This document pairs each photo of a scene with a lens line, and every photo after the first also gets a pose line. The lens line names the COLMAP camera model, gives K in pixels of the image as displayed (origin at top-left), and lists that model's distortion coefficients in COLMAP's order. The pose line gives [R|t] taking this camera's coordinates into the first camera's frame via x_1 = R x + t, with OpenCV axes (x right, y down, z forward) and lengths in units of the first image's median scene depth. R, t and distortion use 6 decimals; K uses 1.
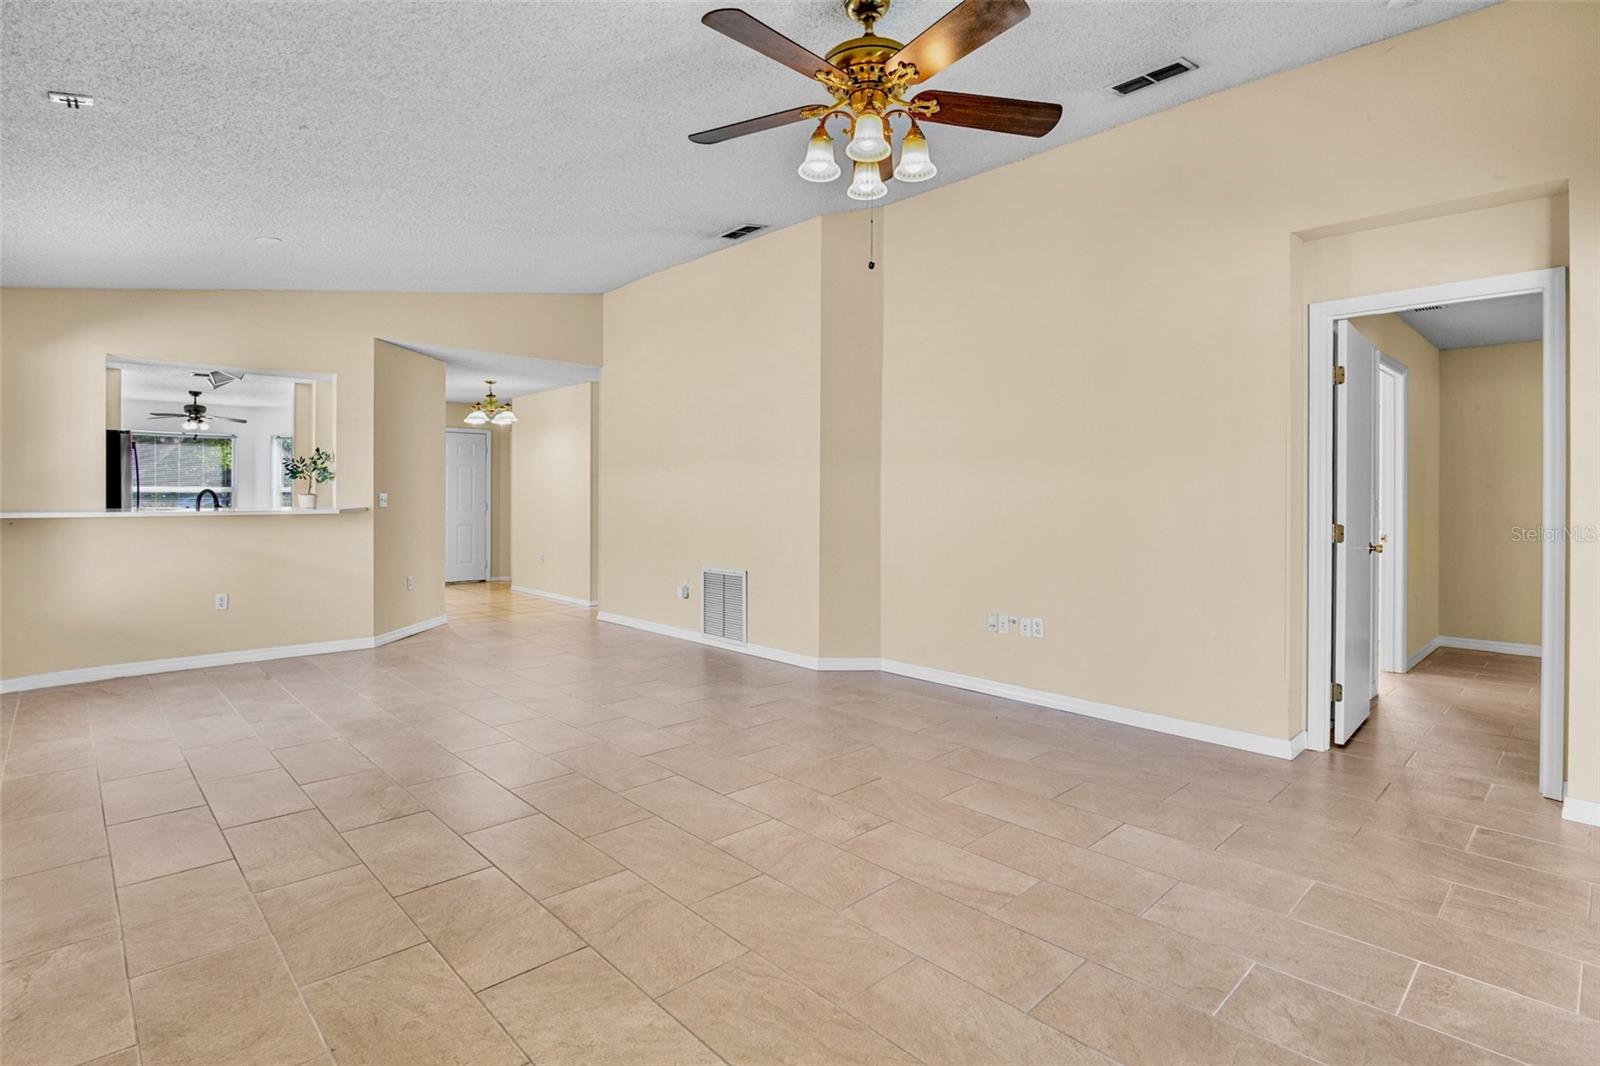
lens RADIAL K [[790.8, 0, 793.3], [0, 790.8, 504.1], [0, 0, 1]] dist [-0.018001, 0.000344]
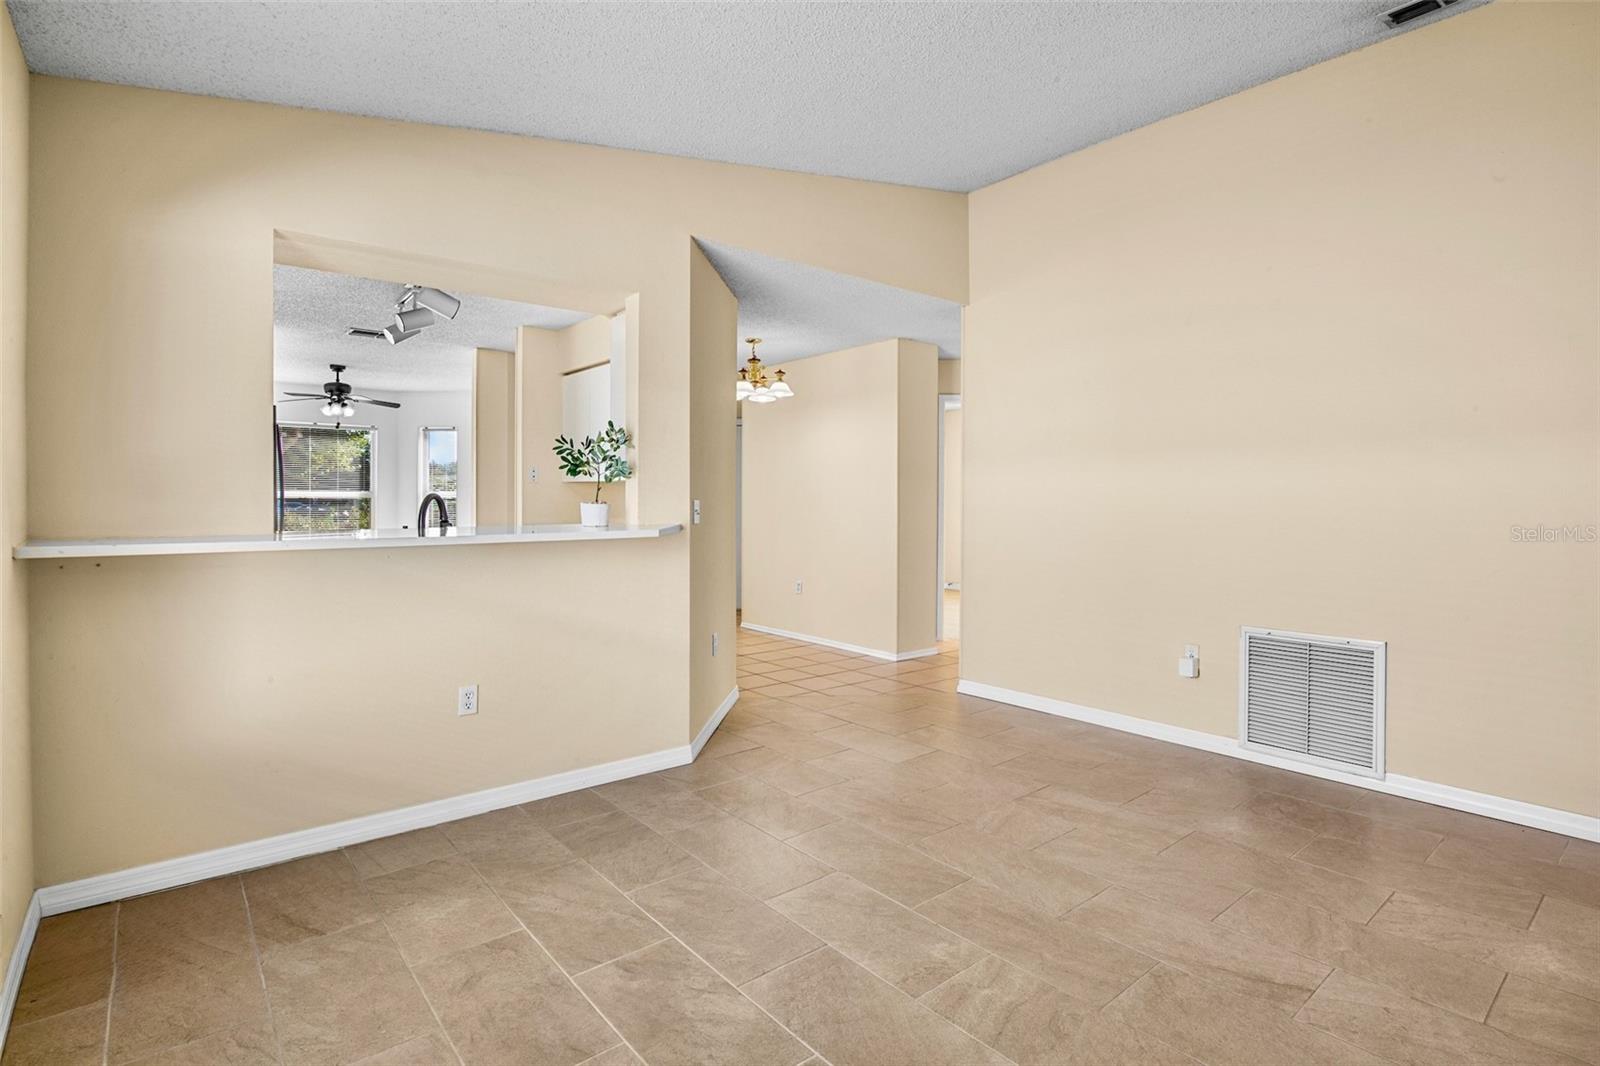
lens RADIAL K [[790.8, 0, 793.3], [0, 790.8, 504.1], [0, 0, 1]] dist [-0.018001, 0.000344]
pose [[0.997369, -0.001669, -0.072470, -0.446418], [0.001385, 0.999991, -0.003957, -0.009189], [0.072475, 0.003846, 0.997363, 0.450702]]
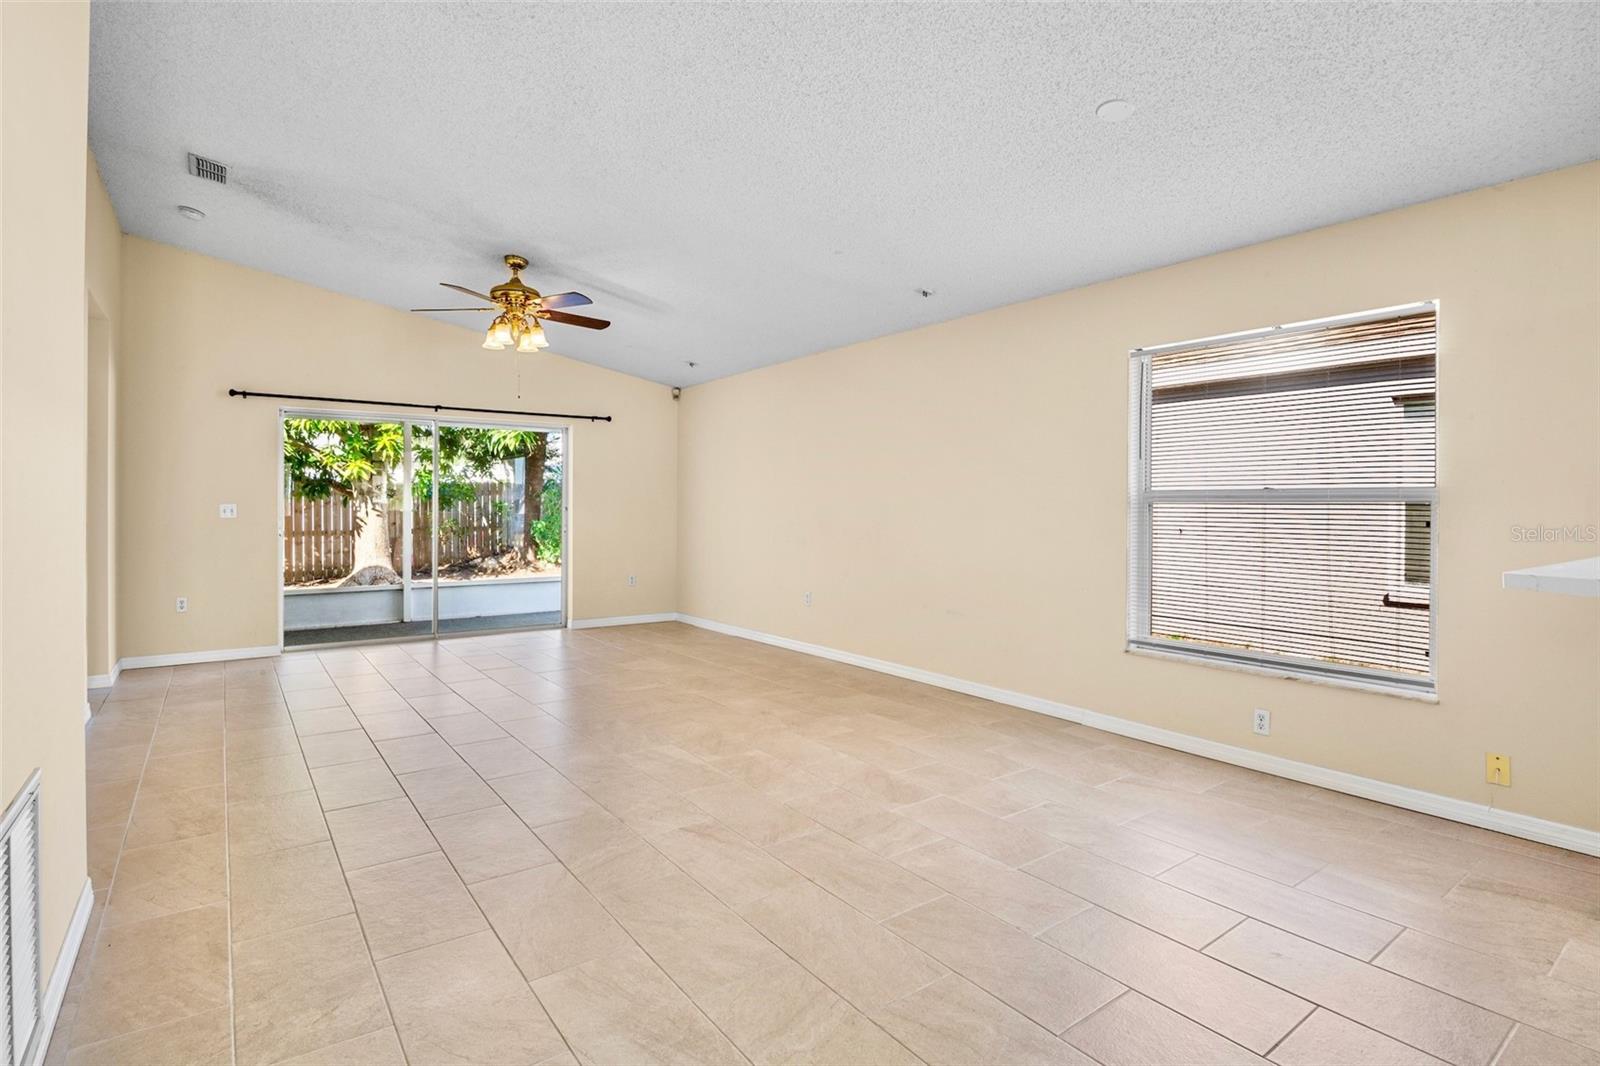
lens RADIAL K [[783.5, 0, 794.8], [0, 783.5, 518.4], [0, 0, 1]] dist [-0.021002, -0.000354]
pose [[-0.992610, -0.010198, 0.120919, -0.381909], [-0.006930, 0.999600, 0.027409, -0.016380], [-0.121151, 0.026369, -0.992284, 1.290634]]
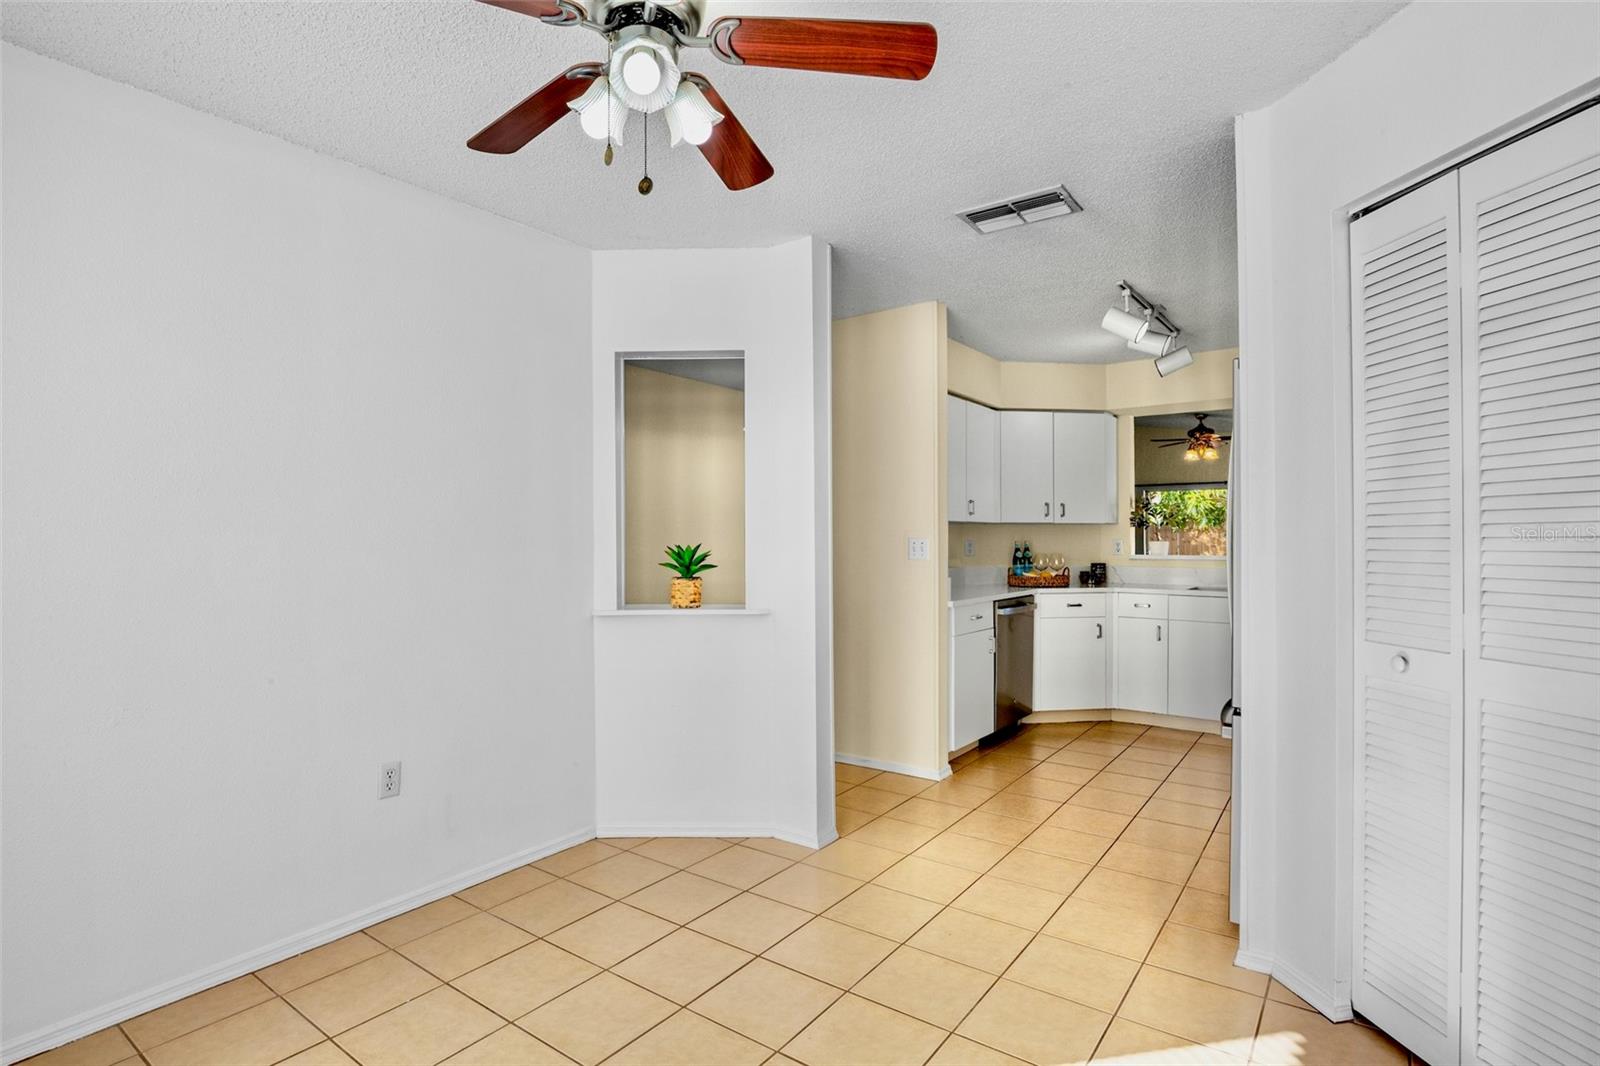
lens RADIAL K [[789.1, 0, 800.0], [0, 789.1, 533.0], [0, 0, 1]] dist [-0.019512, -0.000130]
pose [[-0.180440, 0.001430, 0.983585, -1.525468], [0.012852, 0.999917, 0.000904, -0.031336], [-0.983502, 0.012804, -0.180444, 1.646779]]
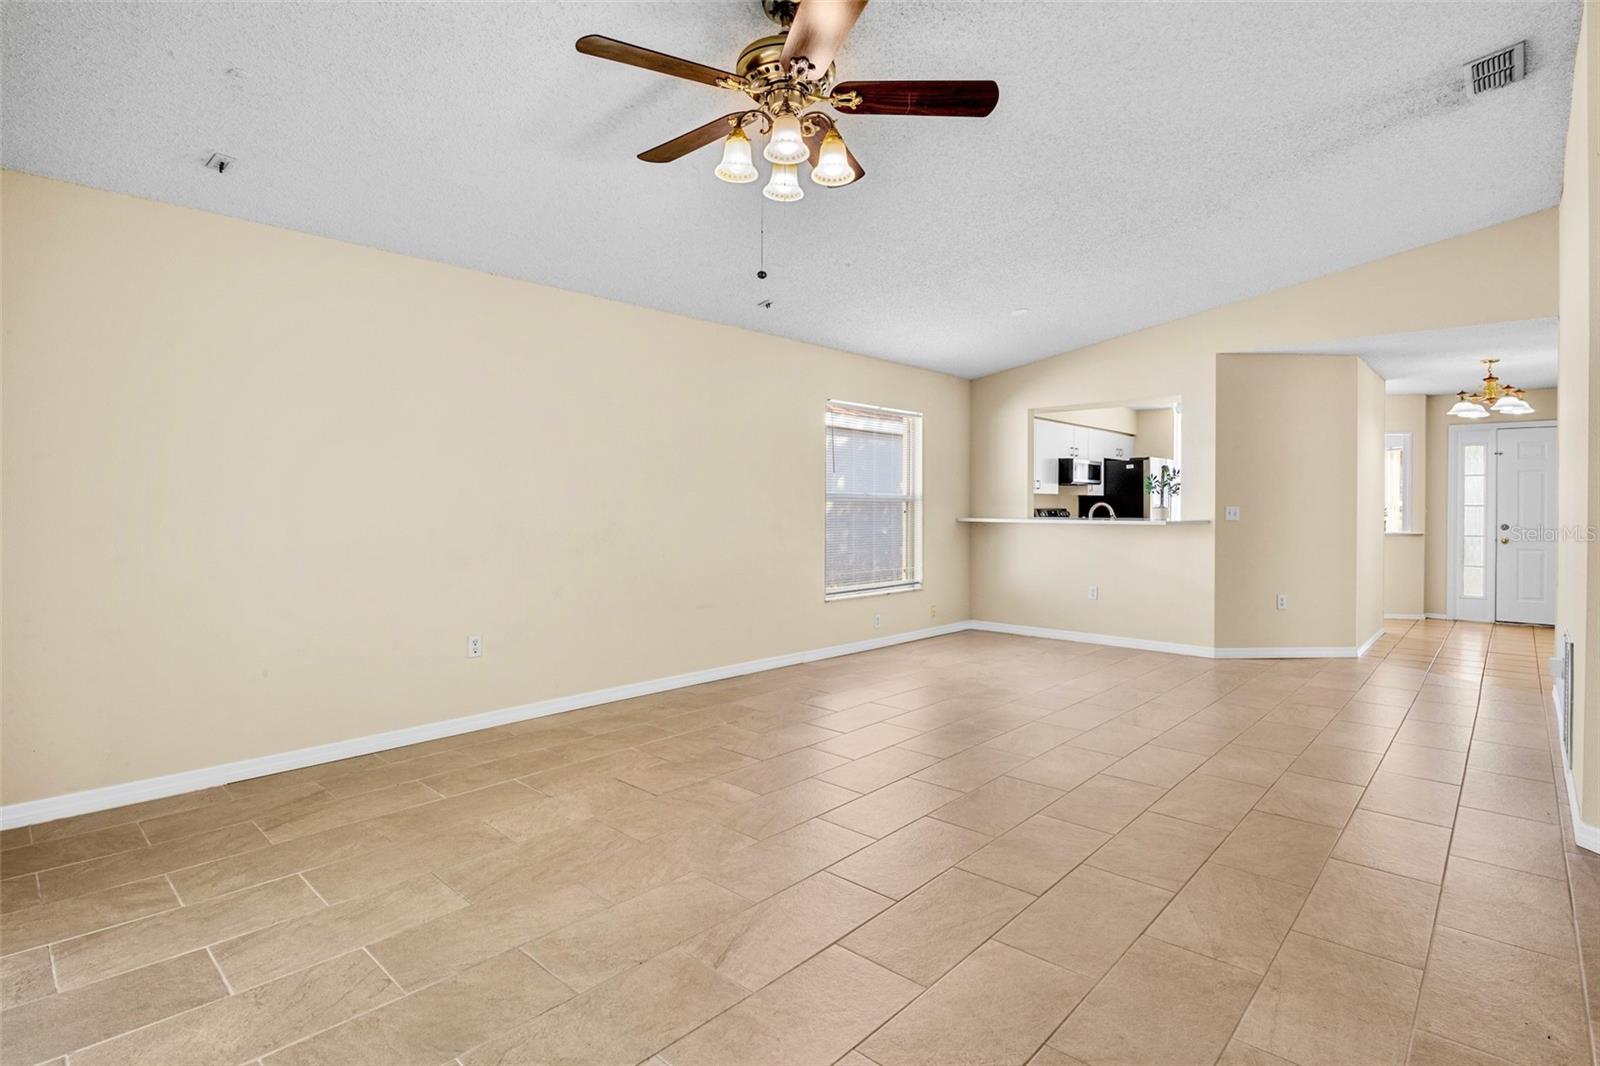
lens RADIAL K [[790.8, 0, 793.3], [0, 790.8, 504.1], [0, 0, 1]] dist [-0.018001, 0.000344]
pose [[0.063809, -0.003890, -0.997955, 0.477406], [-0.016284, 0.999855, -0.004939, -0.002732], [0.997829, 0.016565, 0.063736, 0.424602]]
